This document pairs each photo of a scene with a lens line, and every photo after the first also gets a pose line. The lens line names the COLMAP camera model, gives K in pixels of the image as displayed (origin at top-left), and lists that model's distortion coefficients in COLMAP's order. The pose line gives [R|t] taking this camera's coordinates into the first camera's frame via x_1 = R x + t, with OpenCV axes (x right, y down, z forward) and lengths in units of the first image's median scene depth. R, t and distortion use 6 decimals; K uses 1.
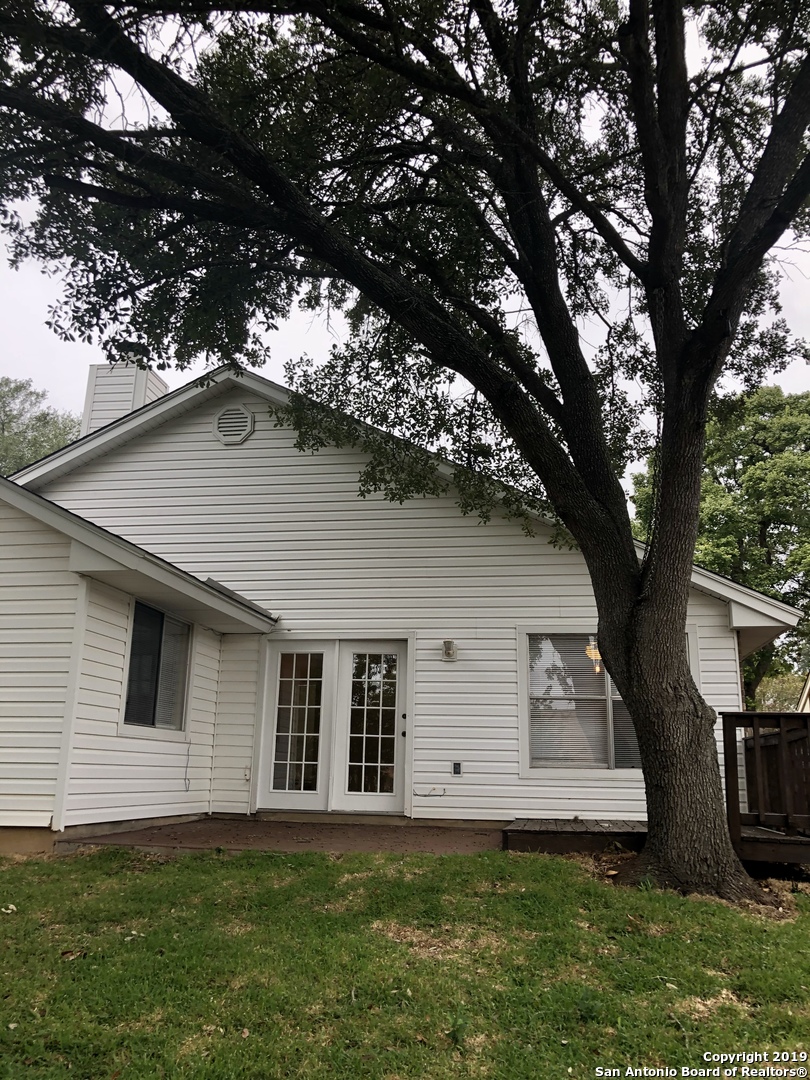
lens RADIAL K [[902.3, 0, 403.1], [0, 902.3, 535.8], [0, 0, 1]] dist [0.046670, -0.036706]
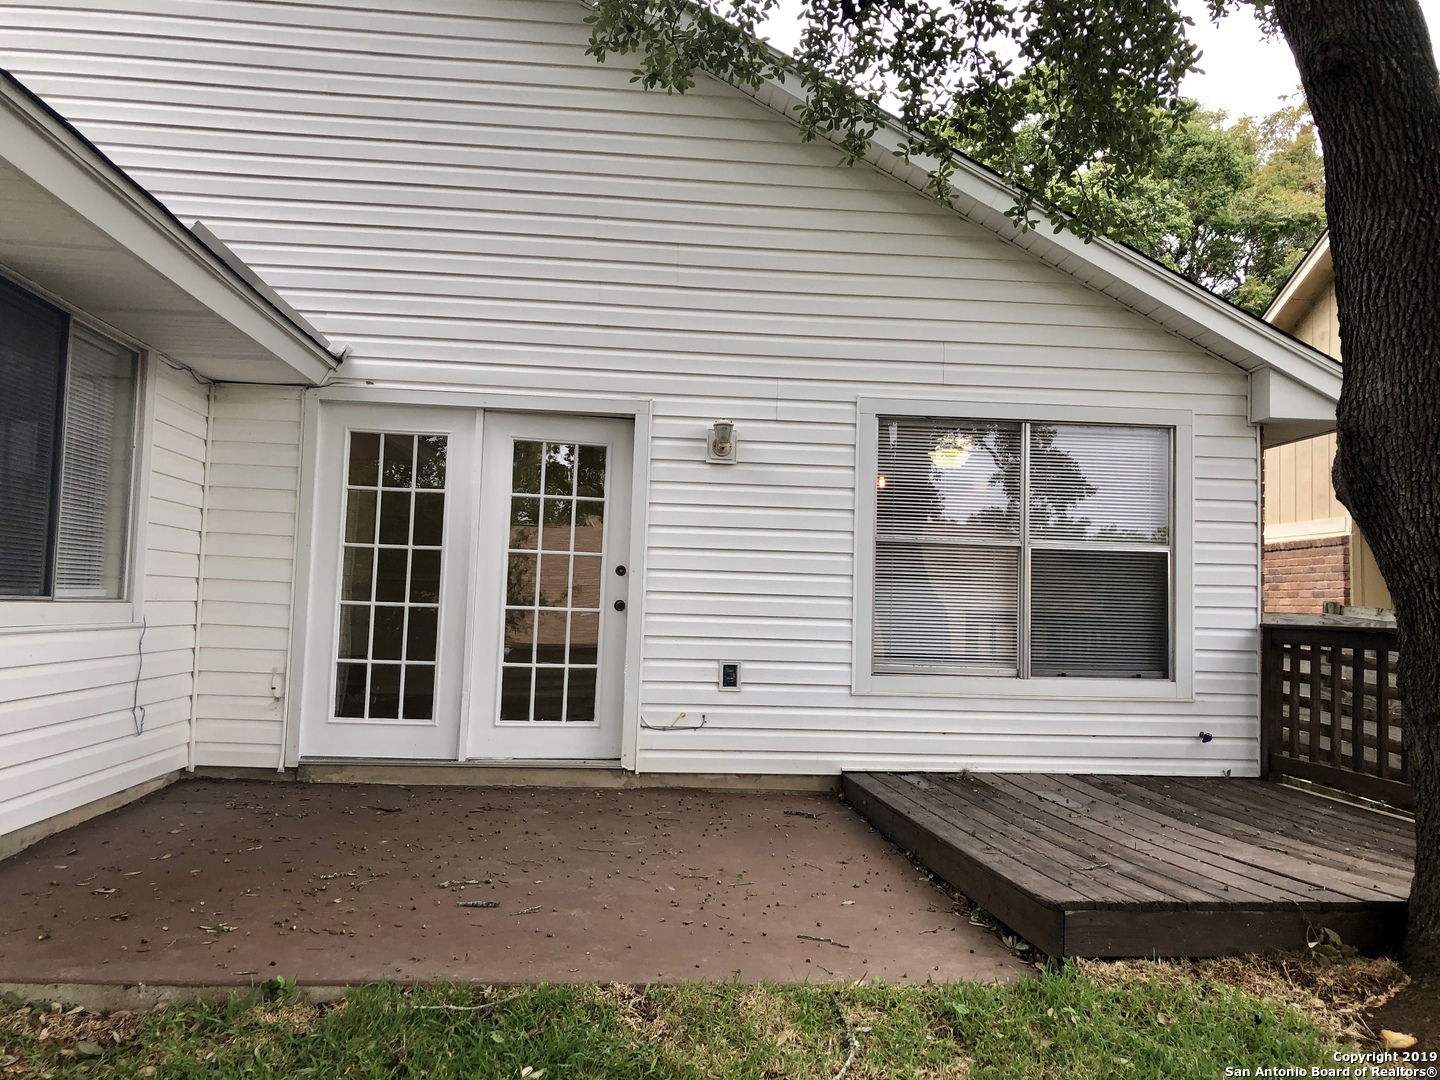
lens RADIAL K [[1203.1, 0, 737.1], [0, 1203.1, 519.8], [0, 0, 1]] dist [0.046670, -0.036706]
pose [[0.967552, 0.025579, 0.251372, -0.103907], [-0.072827, 0.980873, 0.180509, 0.051244], [-0.241947, -0.192959, 0.950909, 0.376581]]
